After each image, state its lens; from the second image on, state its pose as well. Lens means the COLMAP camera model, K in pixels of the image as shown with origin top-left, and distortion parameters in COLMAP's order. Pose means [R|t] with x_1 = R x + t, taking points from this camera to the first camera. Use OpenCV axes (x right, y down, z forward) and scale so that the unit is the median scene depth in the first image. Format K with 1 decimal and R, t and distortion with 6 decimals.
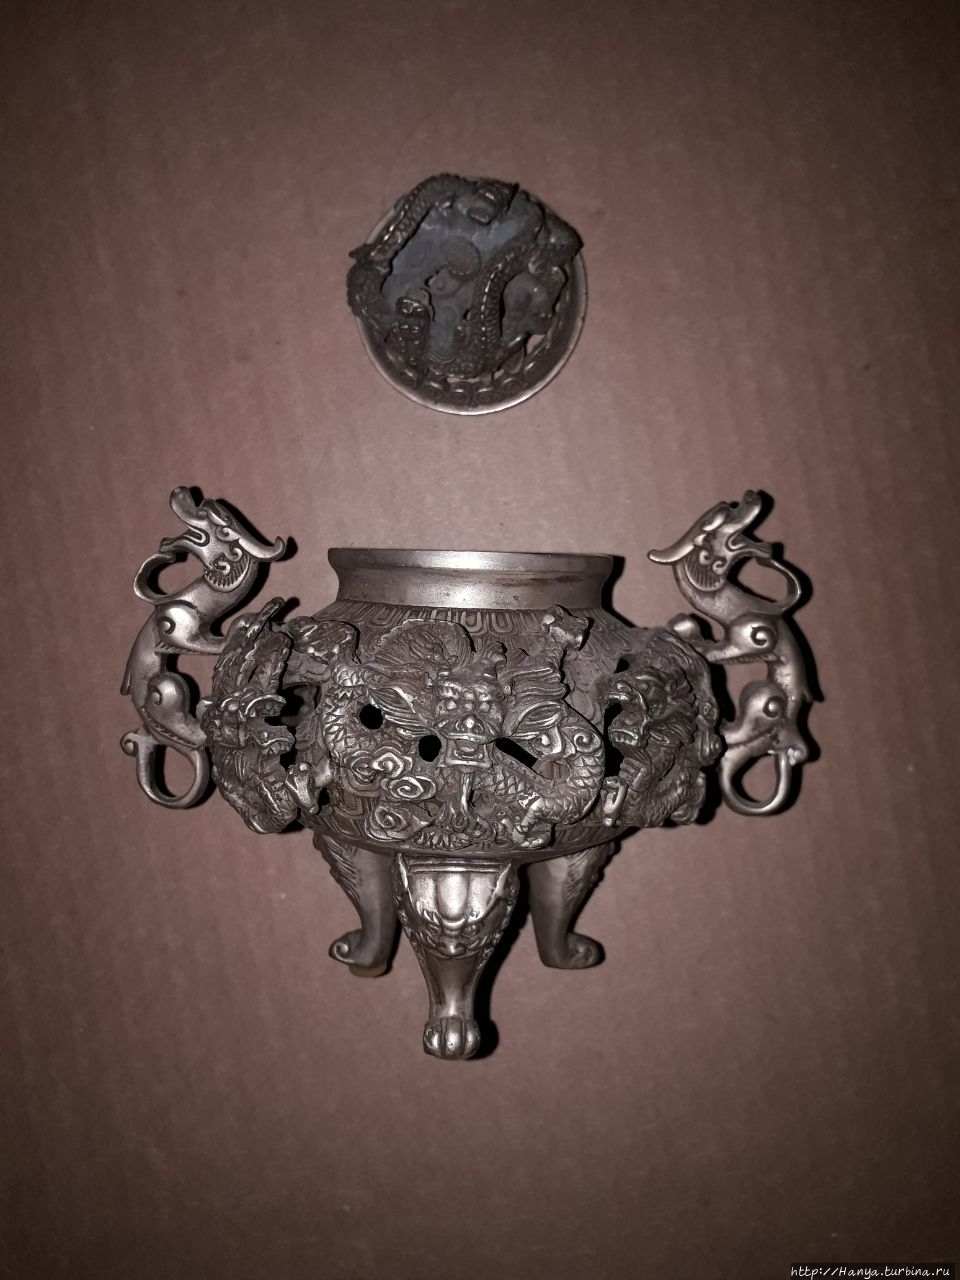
lens RADIAL K [[1005.6, 0, 480.0], [0, 1005.6, 640.0], [0, 0, 1]] dist [0.049855, 0.000856]
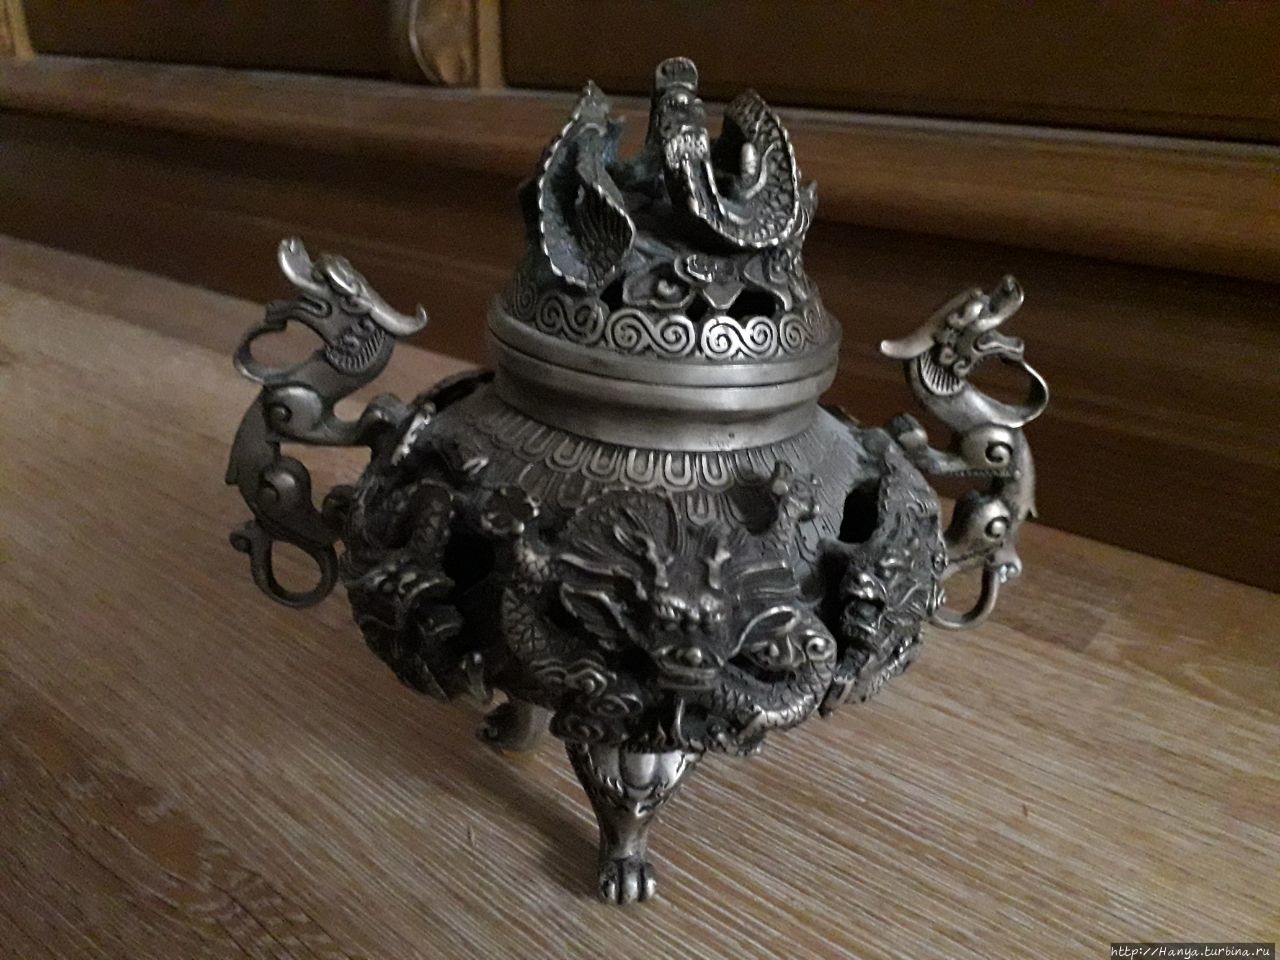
lens RADIAL K [[1005.6, 0, 653.4], [0, 1005.6, 482.1], [0, 0, 1]] dist [0.049855, 0.000856]
pose [[0.993910, 0.026837, 0.106878, -0.116707], [-0.059391, 0.947427, 0.314411, -0.266093], [-0.092821, -0.318843, 0.943251, 0.231263]]
